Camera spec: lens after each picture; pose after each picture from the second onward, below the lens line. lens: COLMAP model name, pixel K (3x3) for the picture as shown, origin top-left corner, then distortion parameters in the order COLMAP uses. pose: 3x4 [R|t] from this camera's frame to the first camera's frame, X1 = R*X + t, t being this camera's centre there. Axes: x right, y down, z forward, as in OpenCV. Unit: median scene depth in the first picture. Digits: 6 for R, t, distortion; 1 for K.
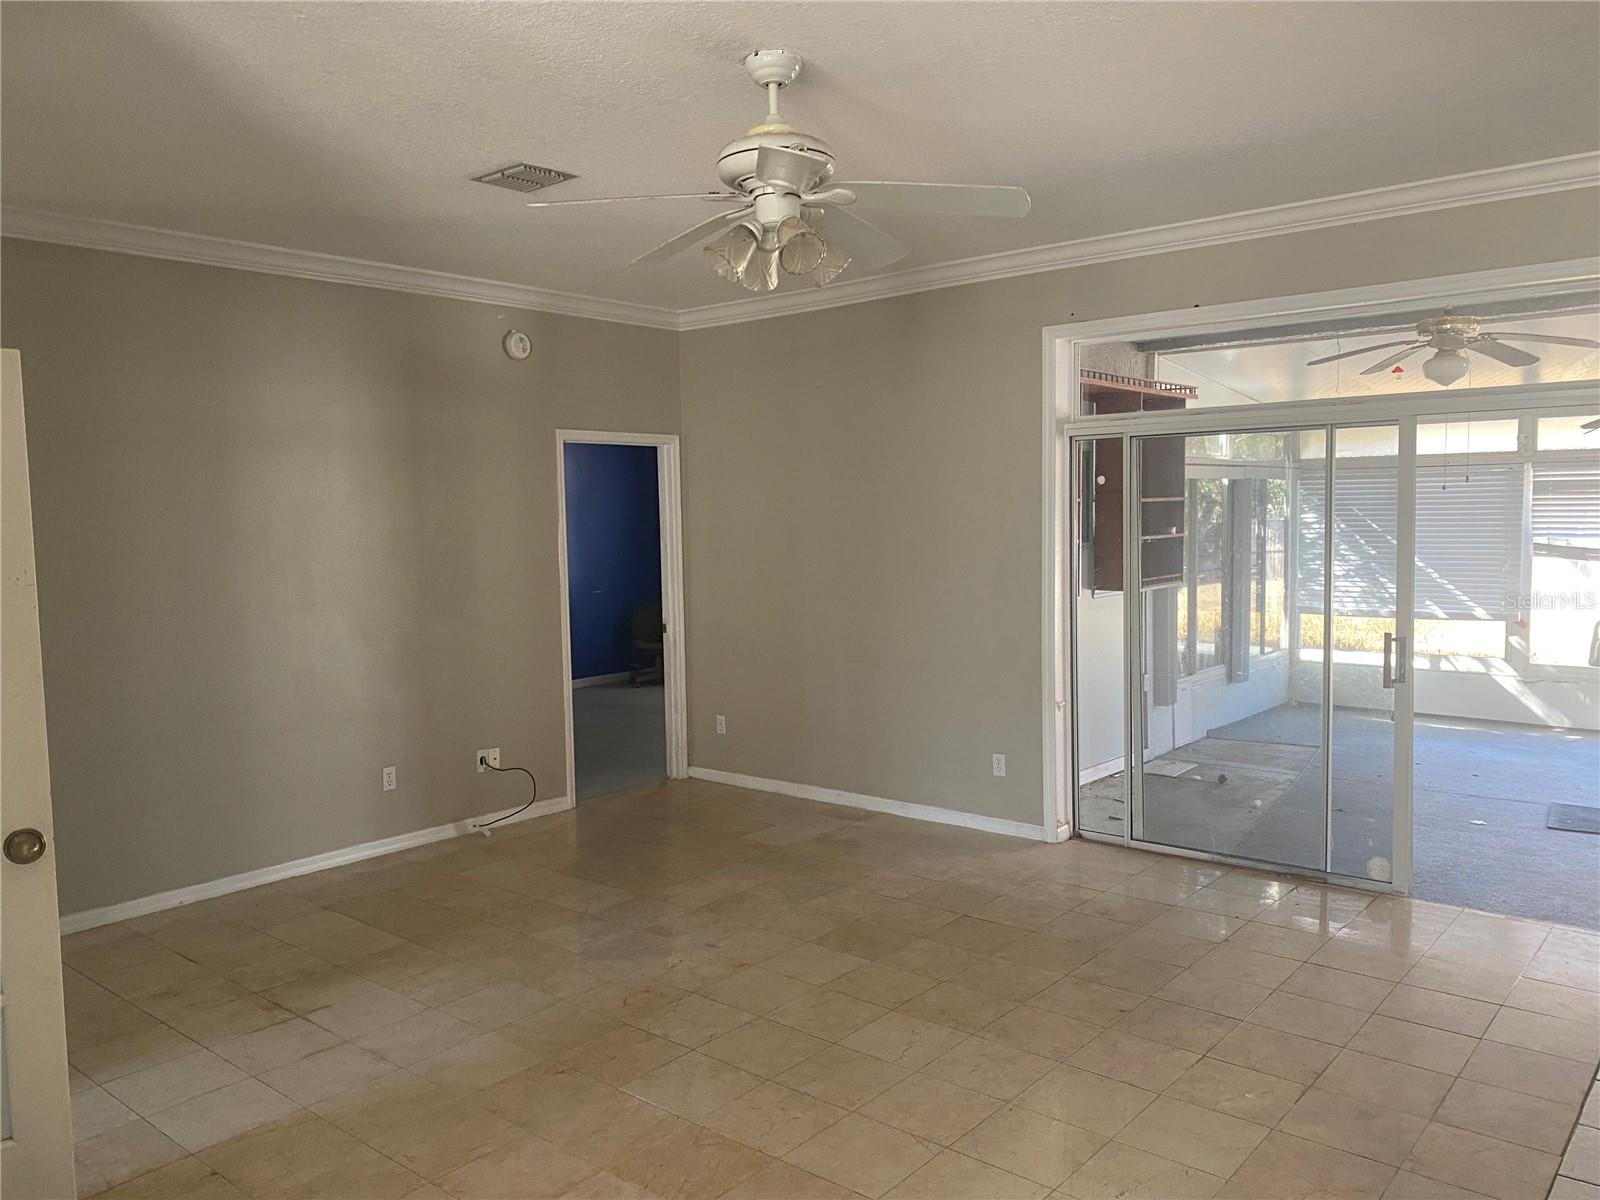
lens RADIAL K [[1219.4, 0, 800.0], [0, 1219.4, 600.0], [0, 0, 1]] dist [0.030395, -0.037718]
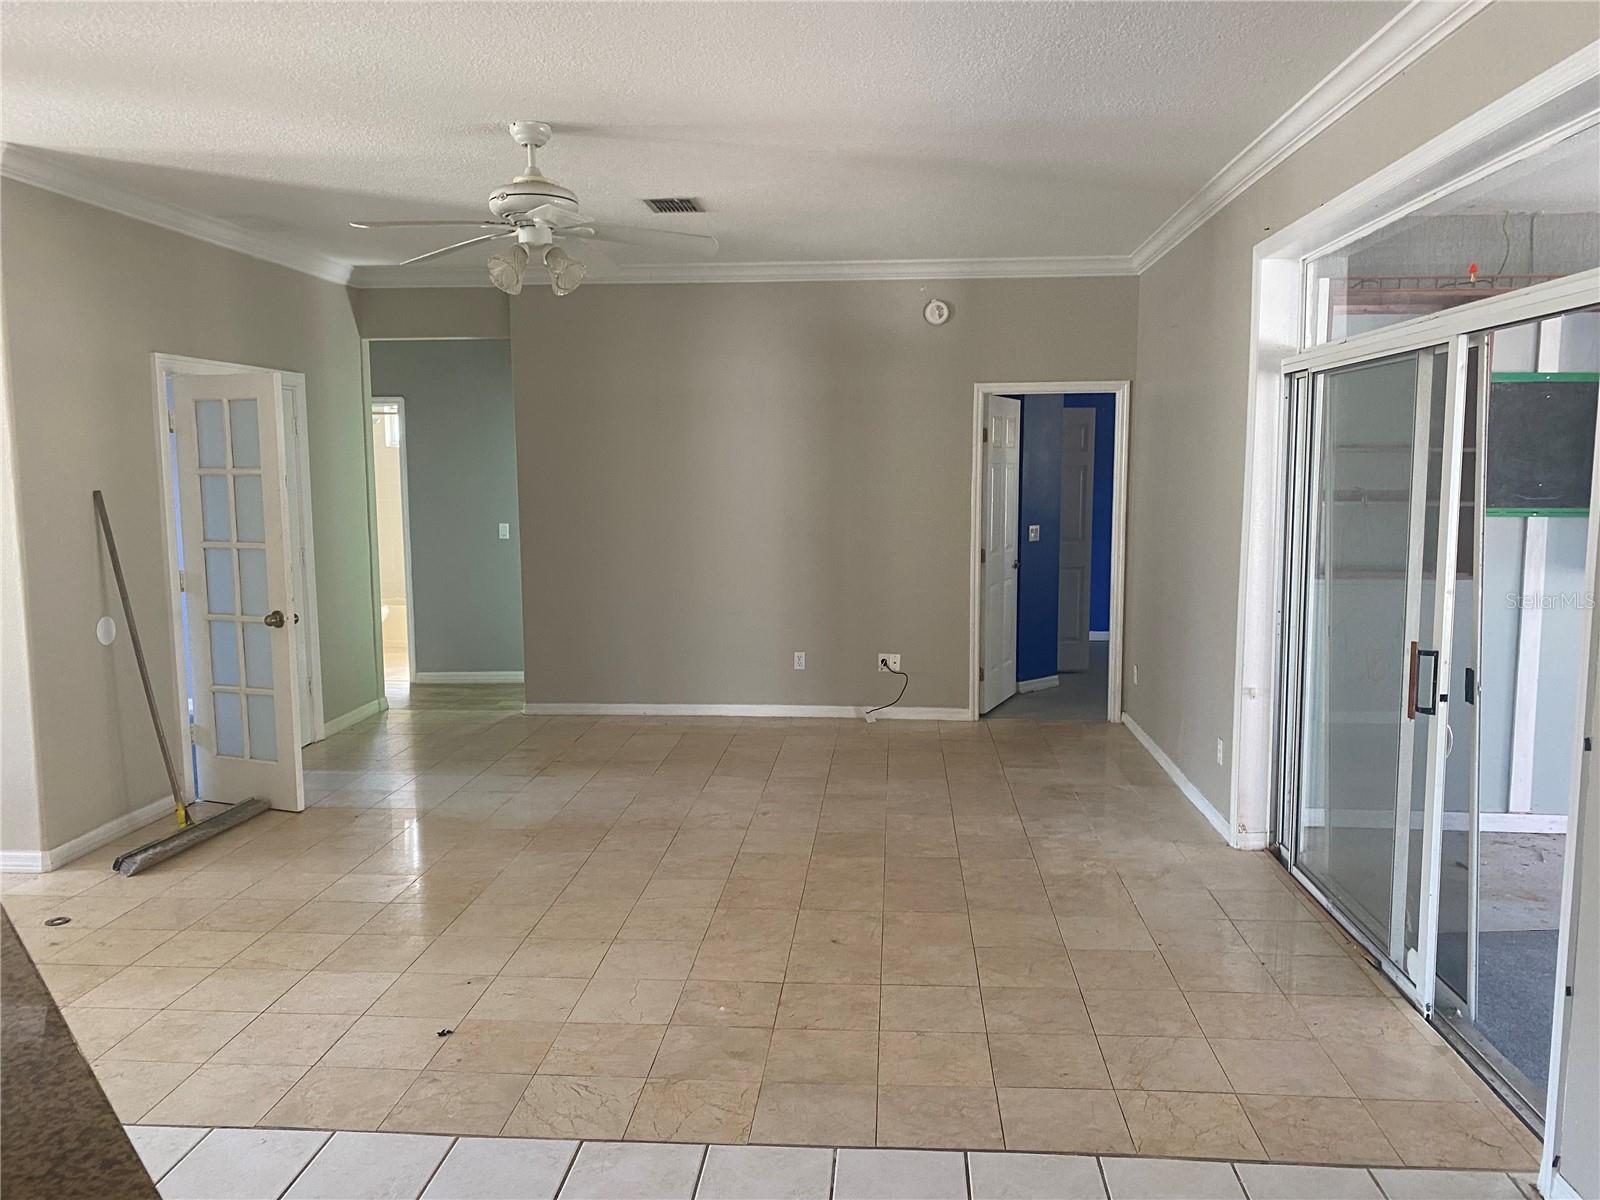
lens RADIAL K [[1219.4, 0, 800.0], [0, 1219.4, 600.0], [0, 0, 1]] dist [0.030395, -0.037718]
pose [[0.575523, 0.106892, -0.810769, 0.704565], [-0.065441, 0.994261, 0.084631, -0.028804], [0.815163, 0.004351, 0.579216, 0.242374]]
